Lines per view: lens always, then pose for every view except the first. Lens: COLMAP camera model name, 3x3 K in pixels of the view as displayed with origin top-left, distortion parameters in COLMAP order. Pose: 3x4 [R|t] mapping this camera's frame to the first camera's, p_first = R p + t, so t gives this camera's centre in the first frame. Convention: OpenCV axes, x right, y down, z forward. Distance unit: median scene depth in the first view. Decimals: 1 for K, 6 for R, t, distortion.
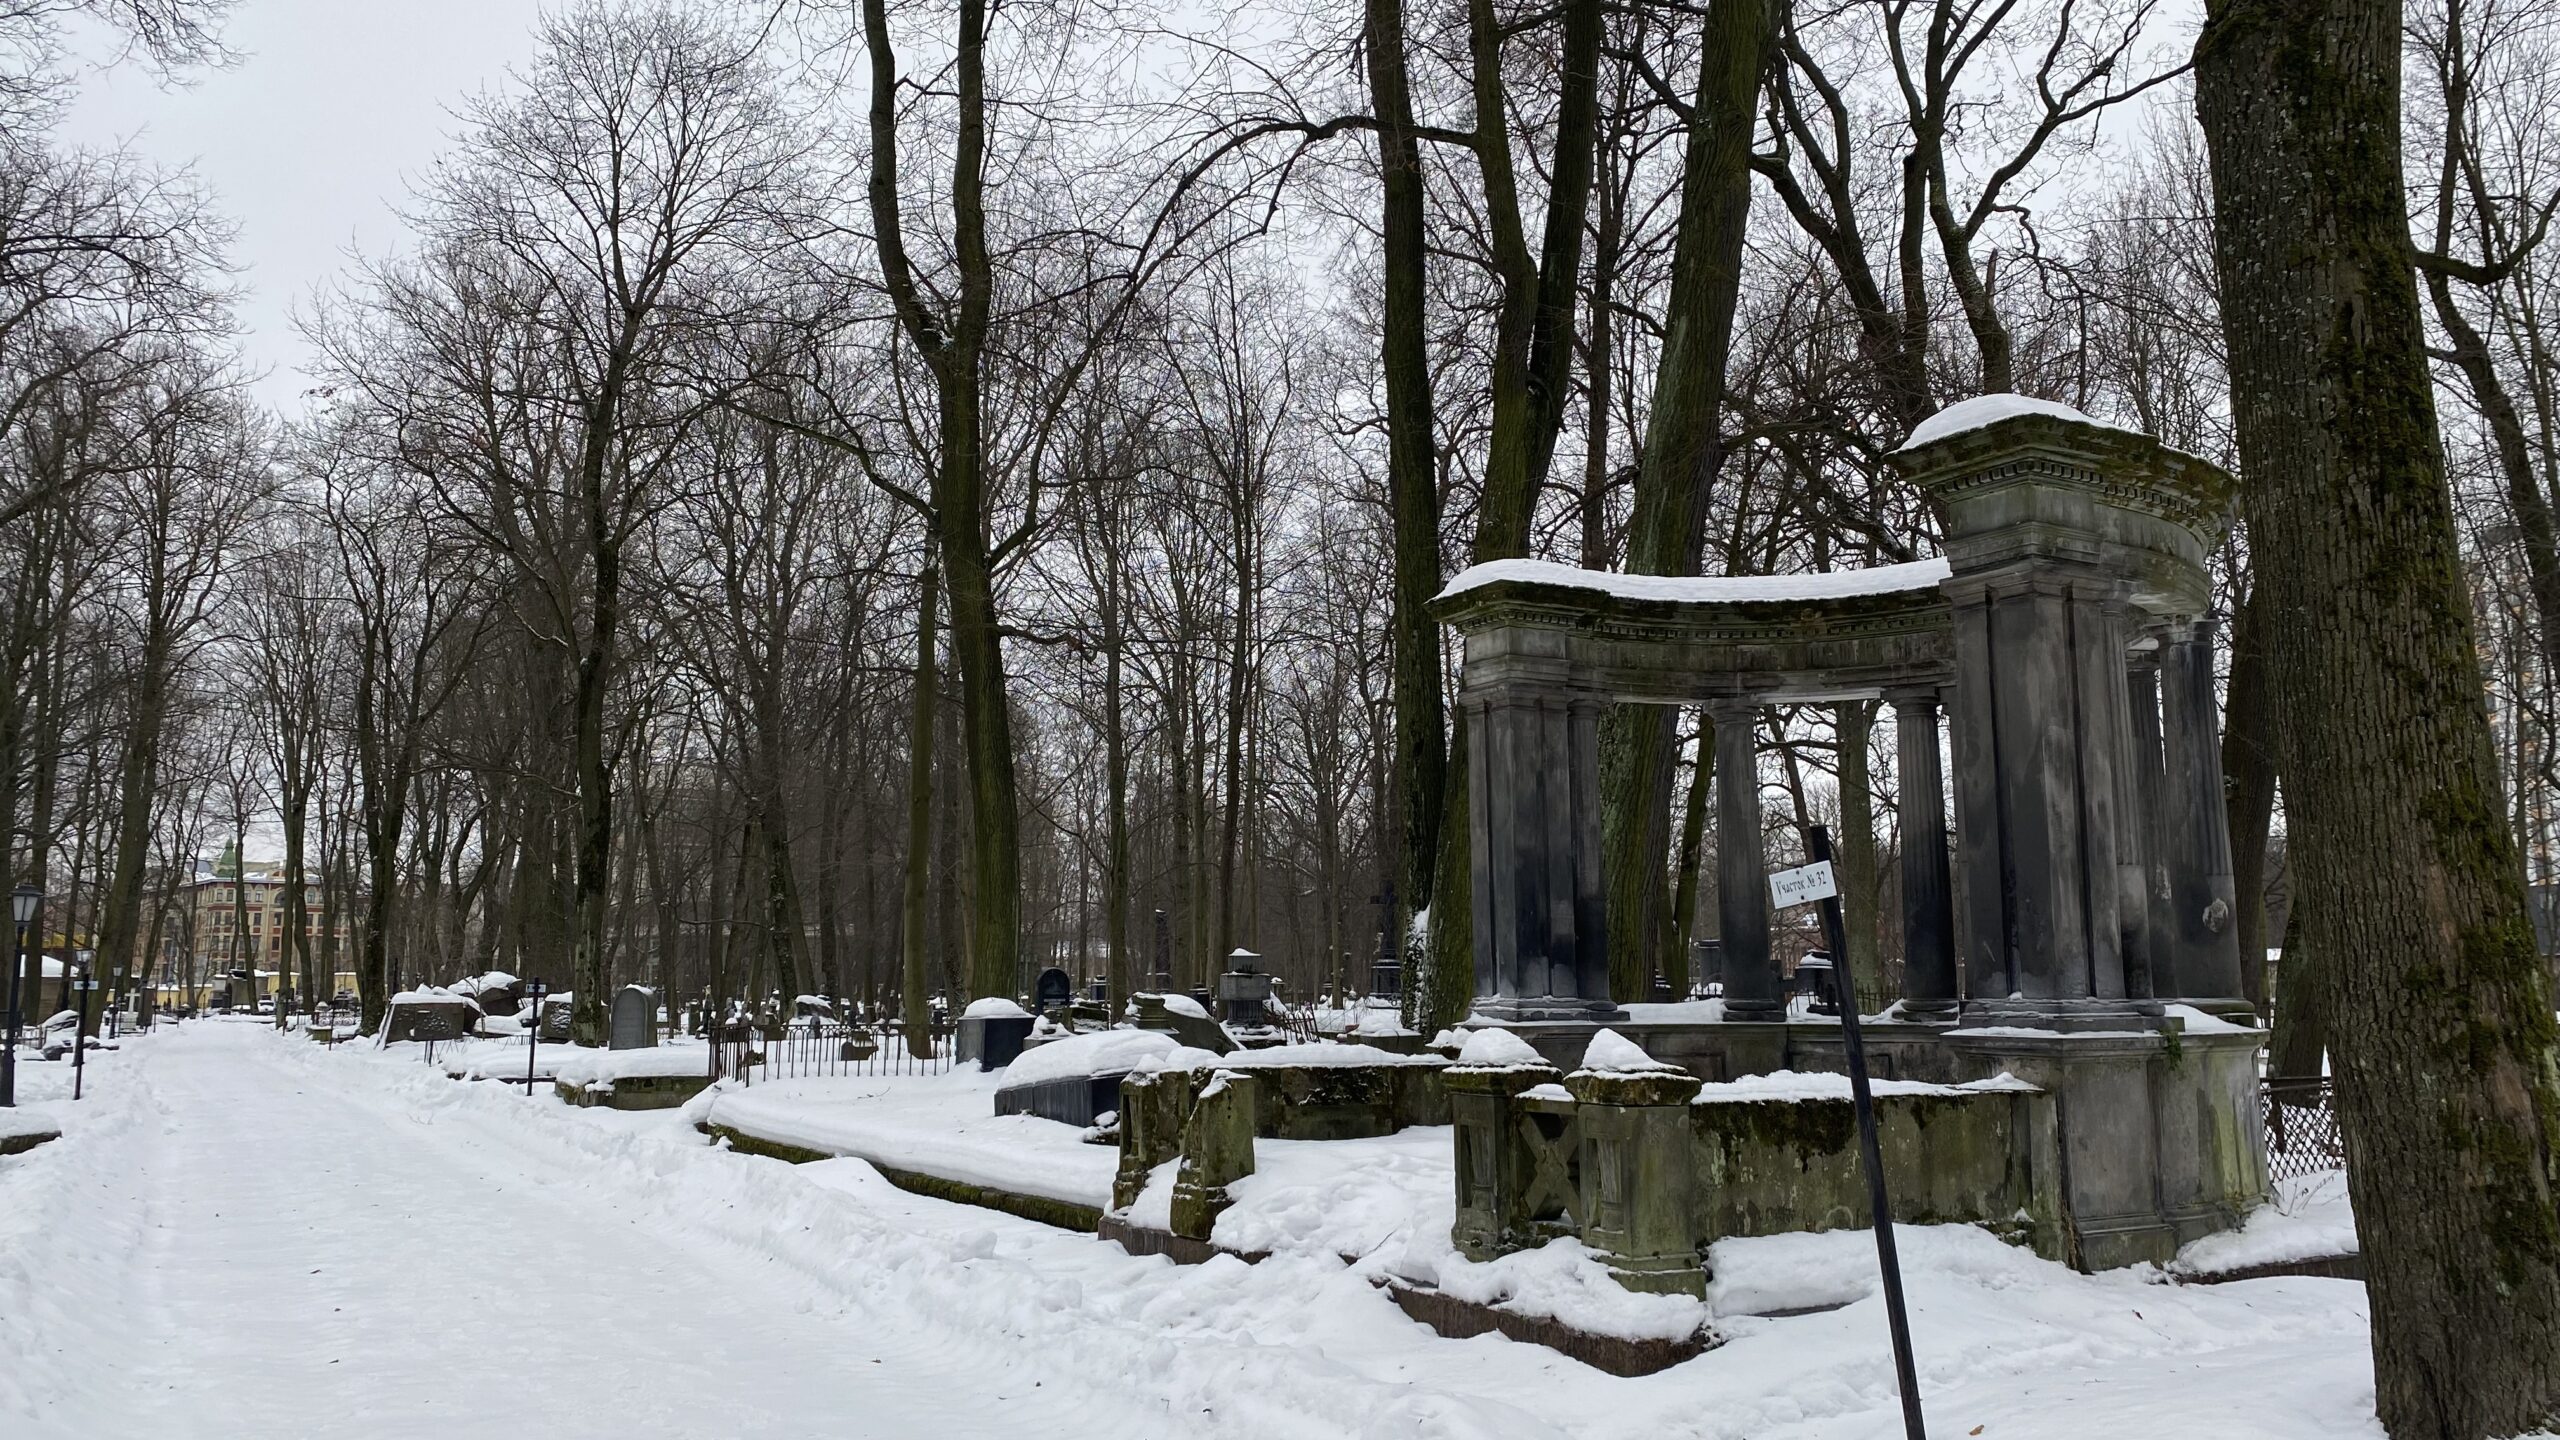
lens RADIAL K [[1940.9, 0, 1280.0], [0, 1940.9, 720.0], [0, 0, 1]] dist [0.057852, -0.074113]
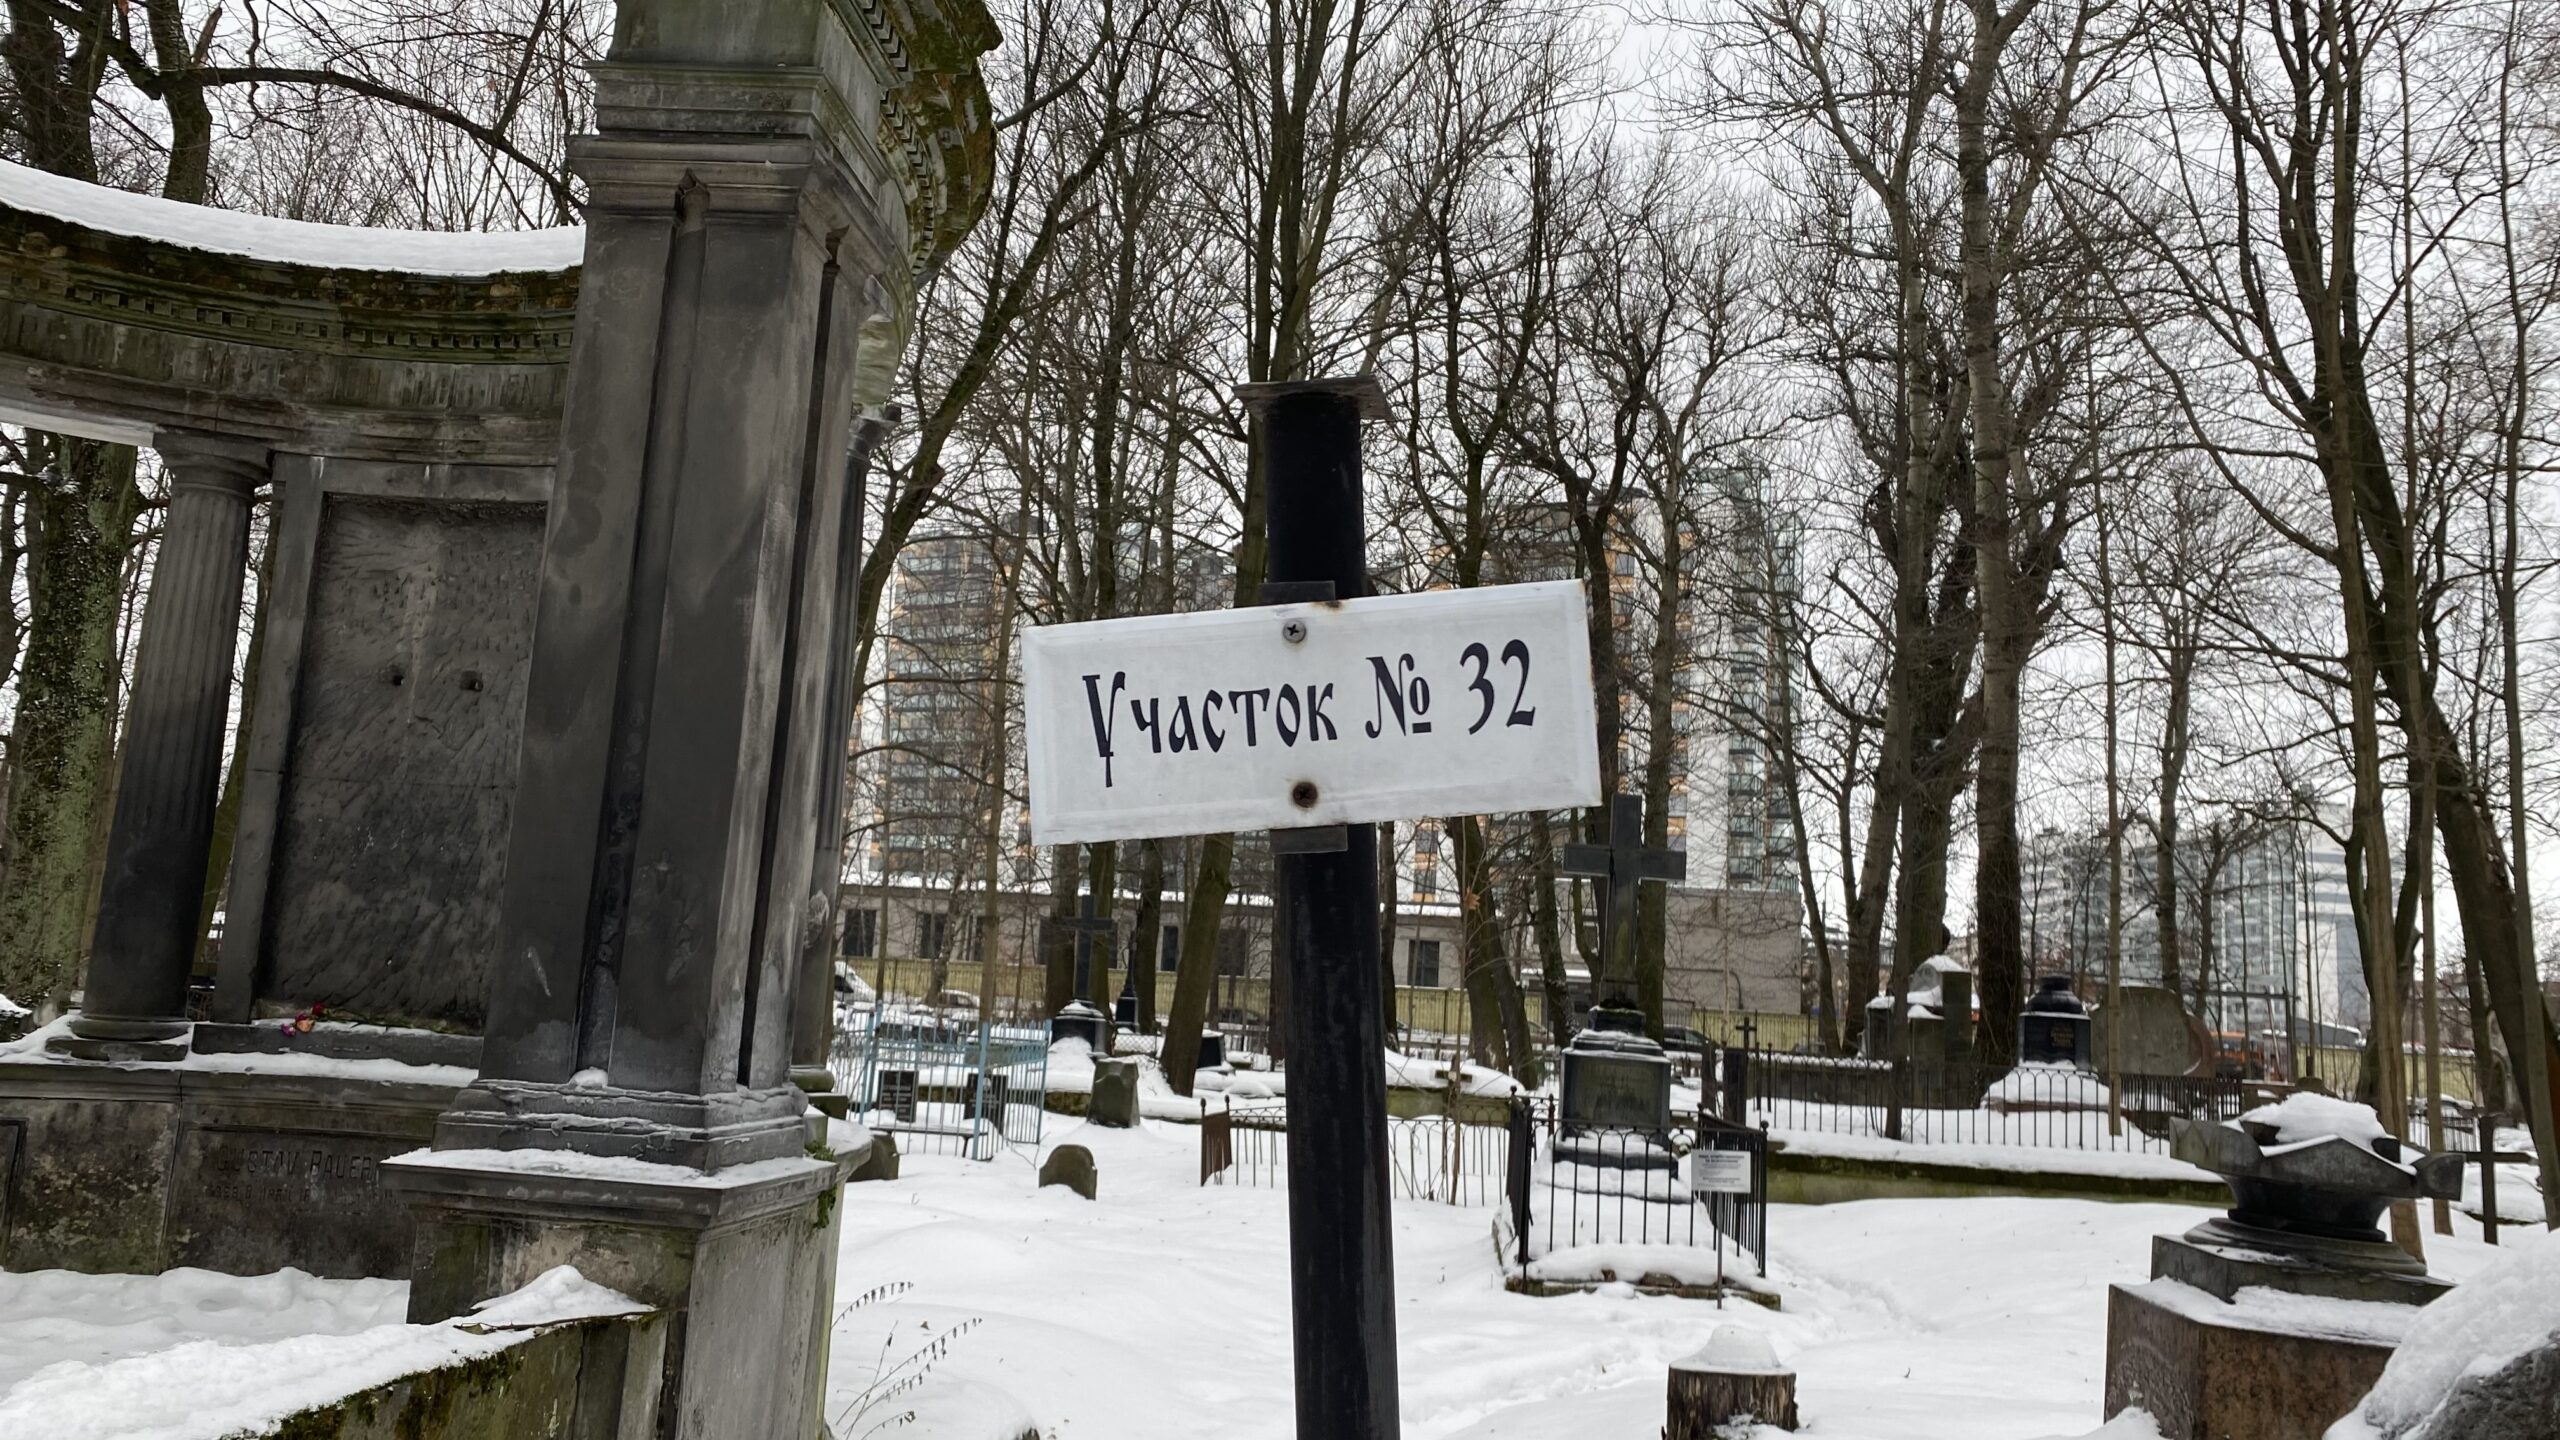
lens RADIAL K [[1940.9, 0, 1280.0], [0, 1940.9, 720.0], [0, 0, 1]] dist [0.057852, -0.074113]
pose [[0.571295, 0.168744, 0.803211, 0.097670], [-0.181421, 0.980392, -0.076929, 0.067115], [-0.800443, -0.101770, 0.590707, 0.617354]]
